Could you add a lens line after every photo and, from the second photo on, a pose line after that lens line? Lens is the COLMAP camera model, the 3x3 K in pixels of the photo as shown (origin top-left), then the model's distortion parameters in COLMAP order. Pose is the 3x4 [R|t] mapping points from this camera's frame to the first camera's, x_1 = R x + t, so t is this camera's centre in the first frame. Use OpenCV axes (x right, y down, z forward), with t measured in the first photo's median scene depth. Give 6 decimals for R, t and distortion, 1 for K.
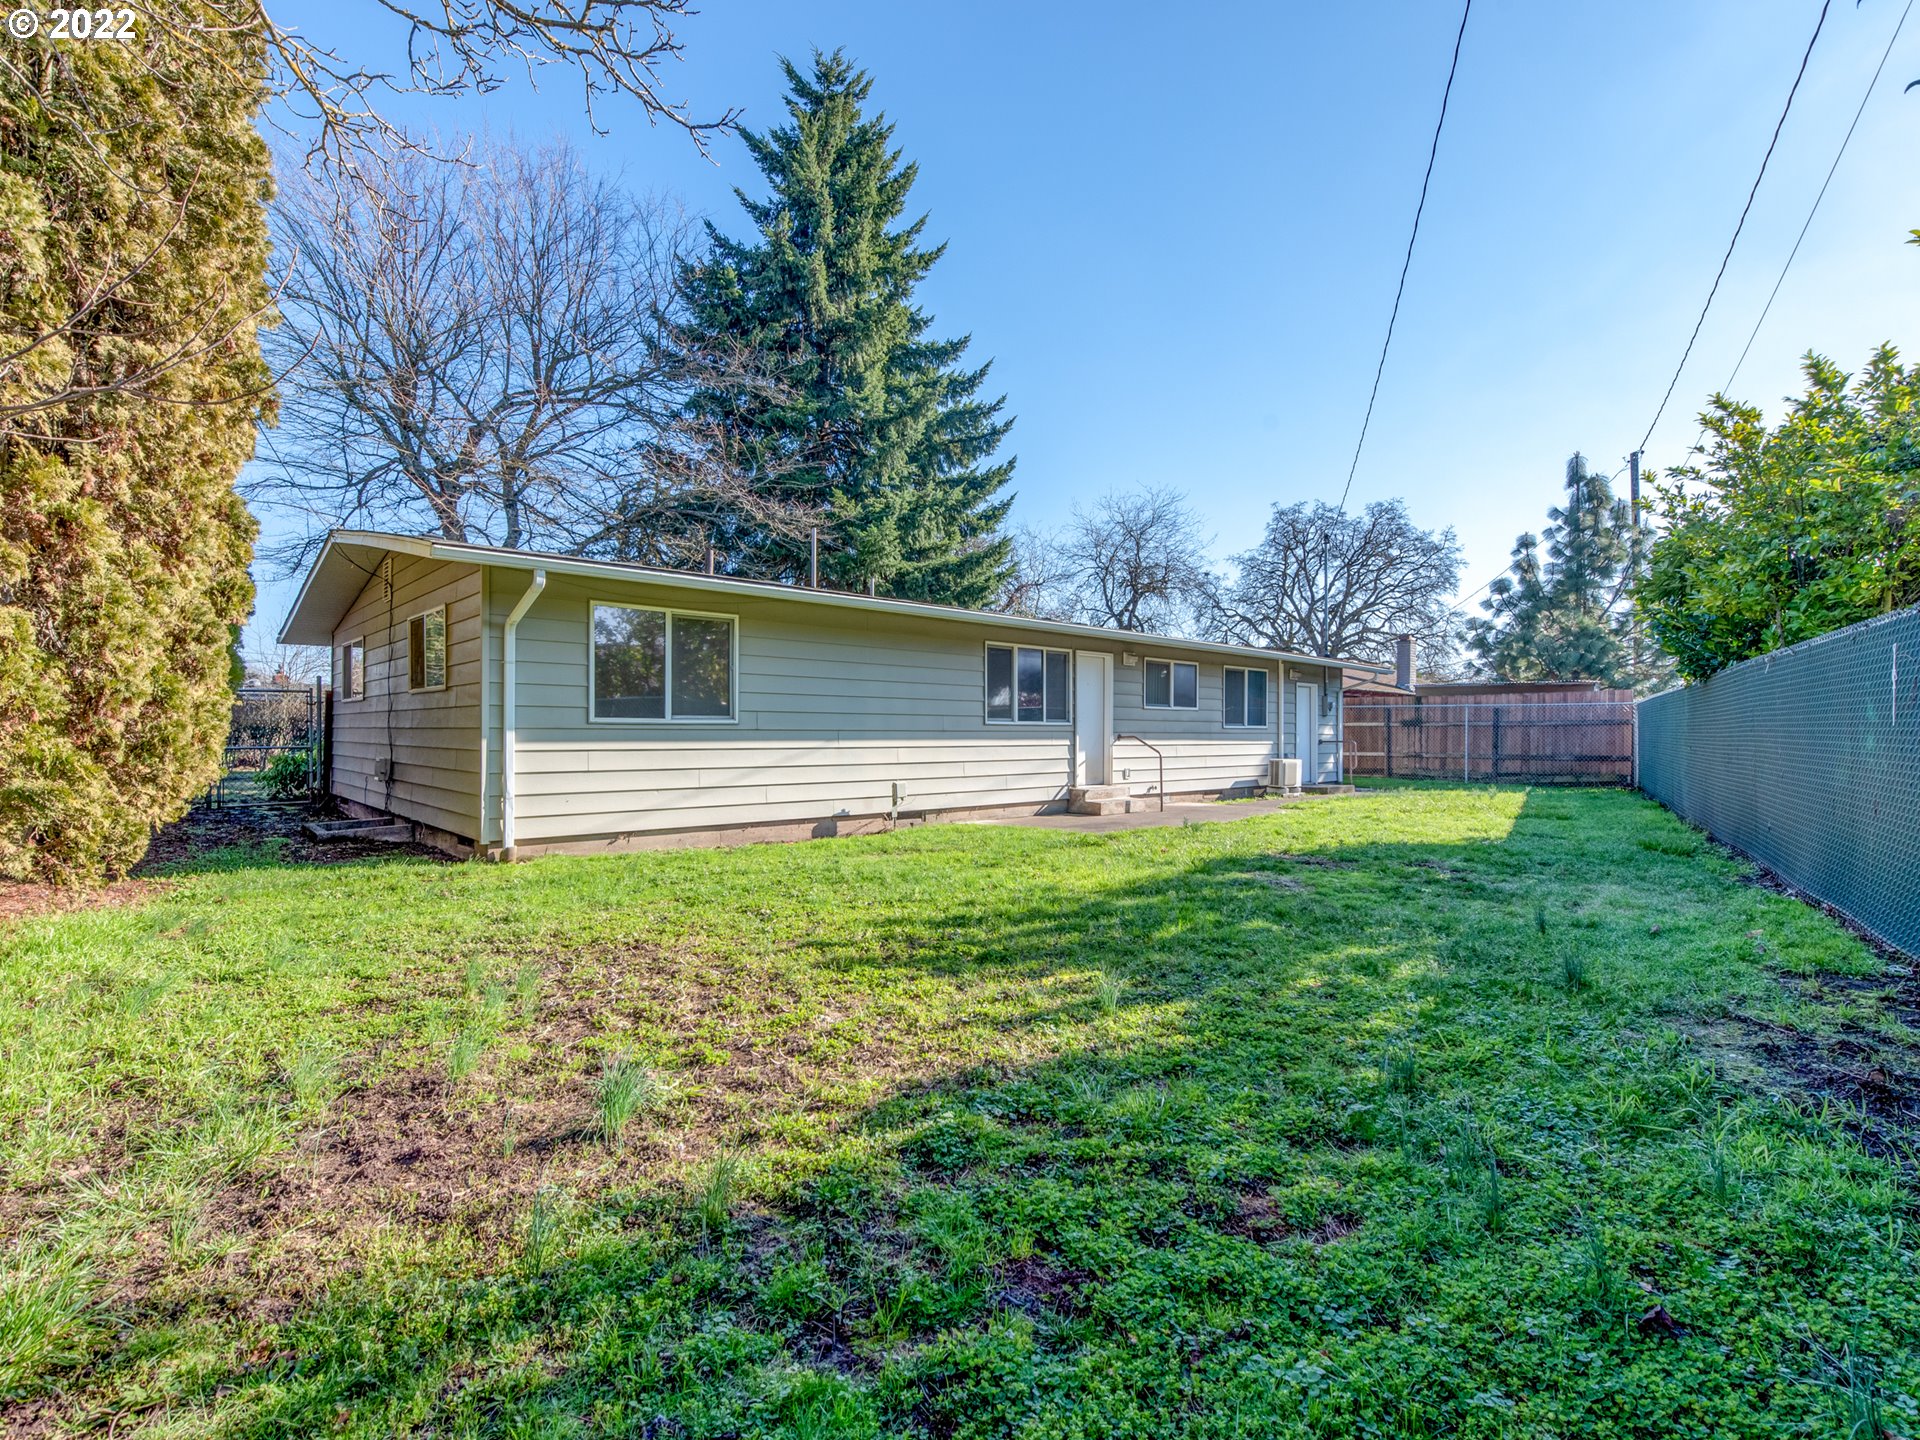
lens RADIAL K [[891.1, 0, 994.5], [0, 891.1, 711.2], [0, 0, 1]] dist [0.000862, 0.000128]
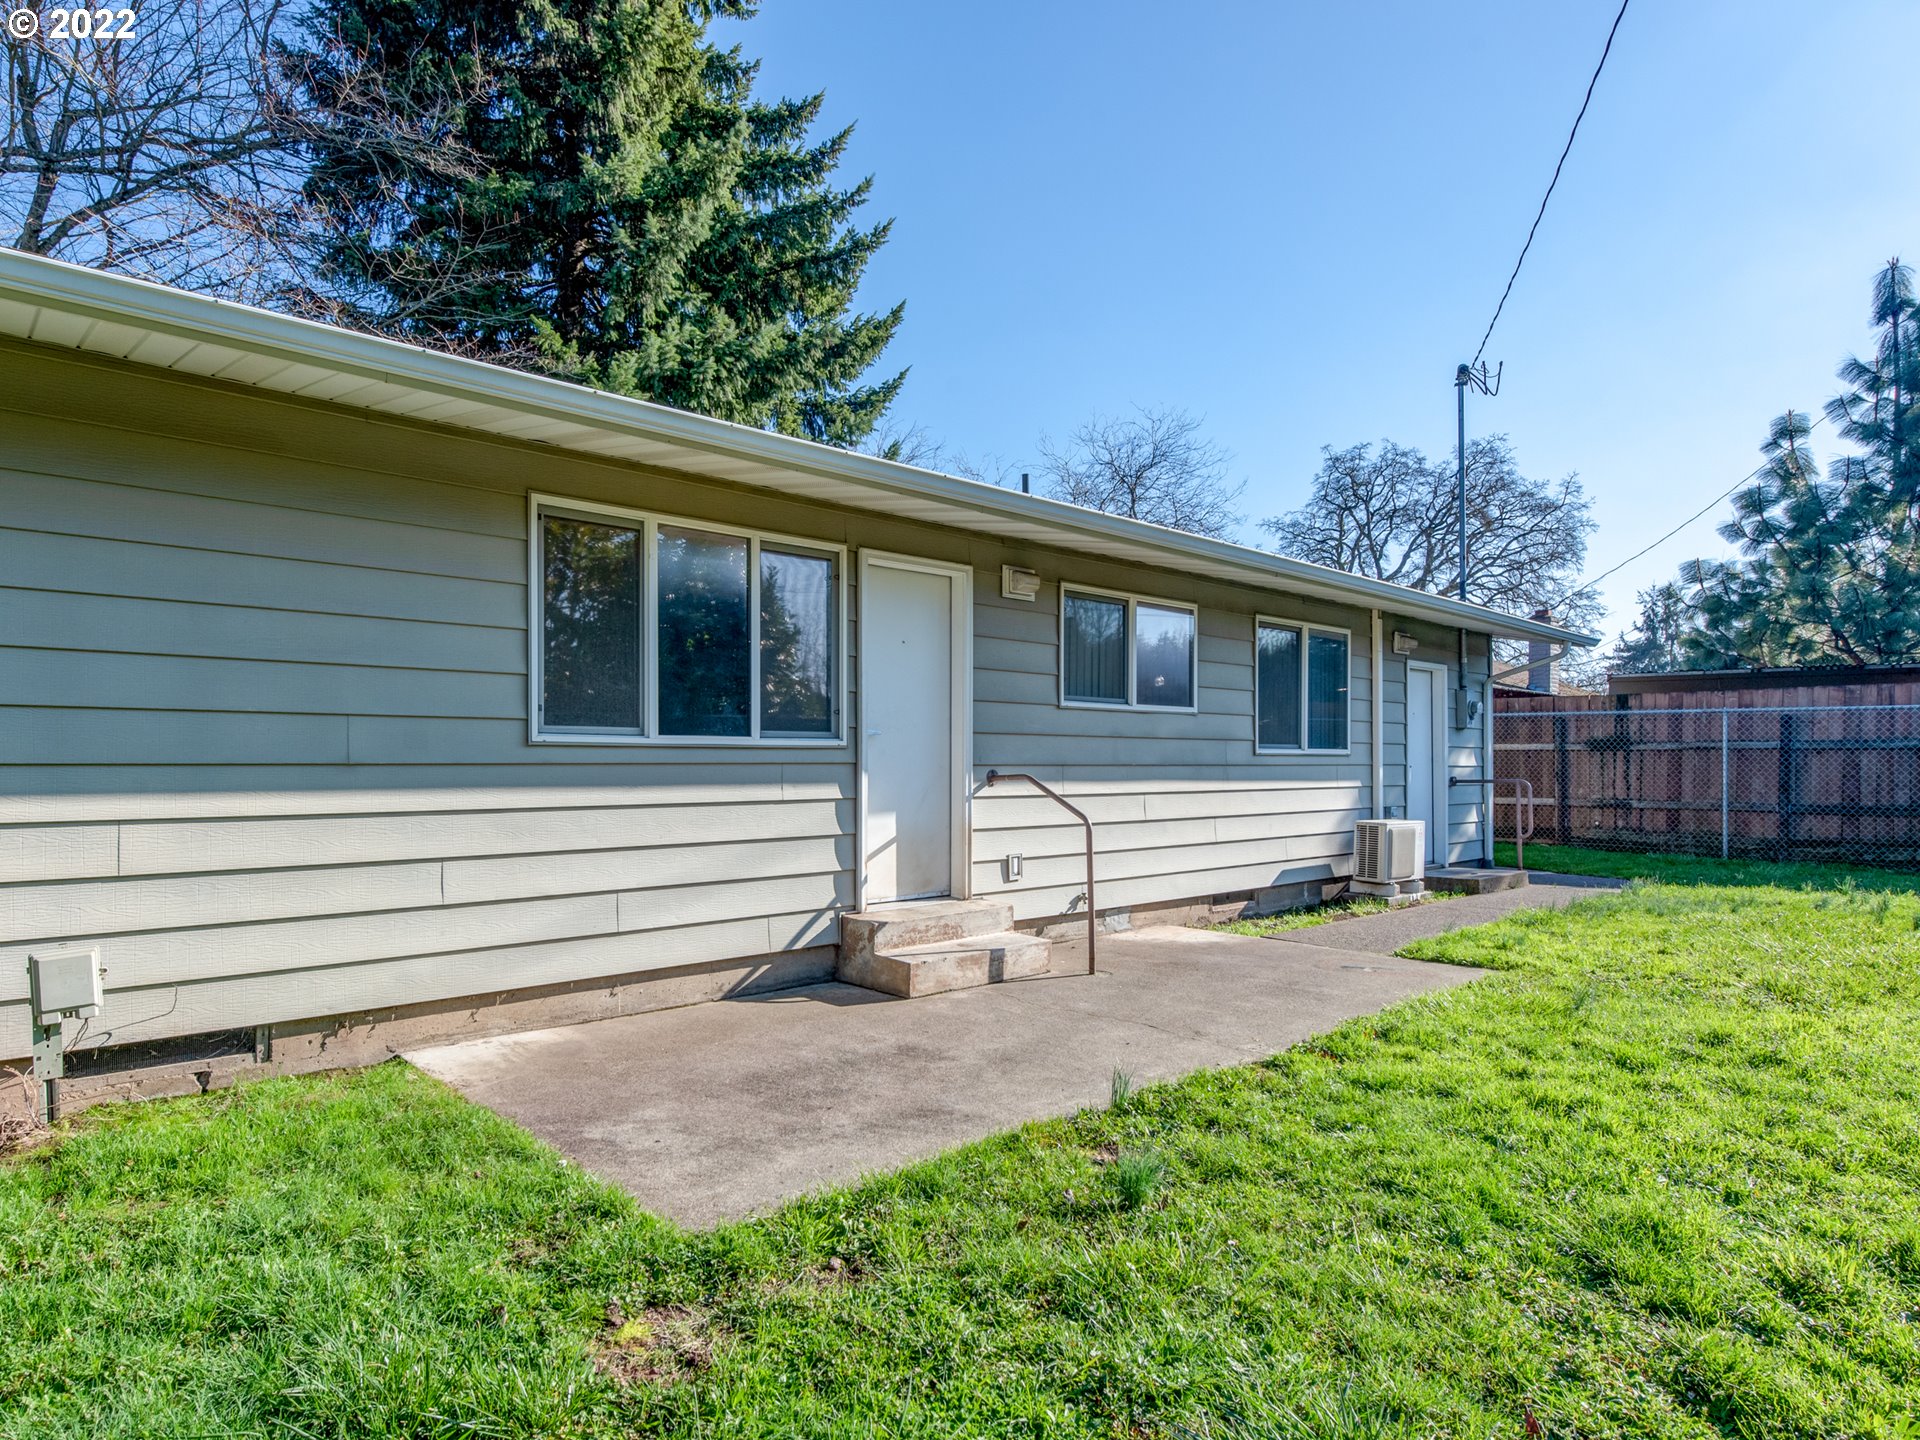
lens RADIAL K [[998.9, 0, 960.0], [0, 998.9, 720.0], [0, 0, 1]] dist [0.001315, 0.000804]
pose [[0.999273, -0.002624, -0.038044, 0.093614], [0.002025, 0.999874, -0.015763, 0.006952], [0.038080, 0.015675, 0.999152, 0.360921]]
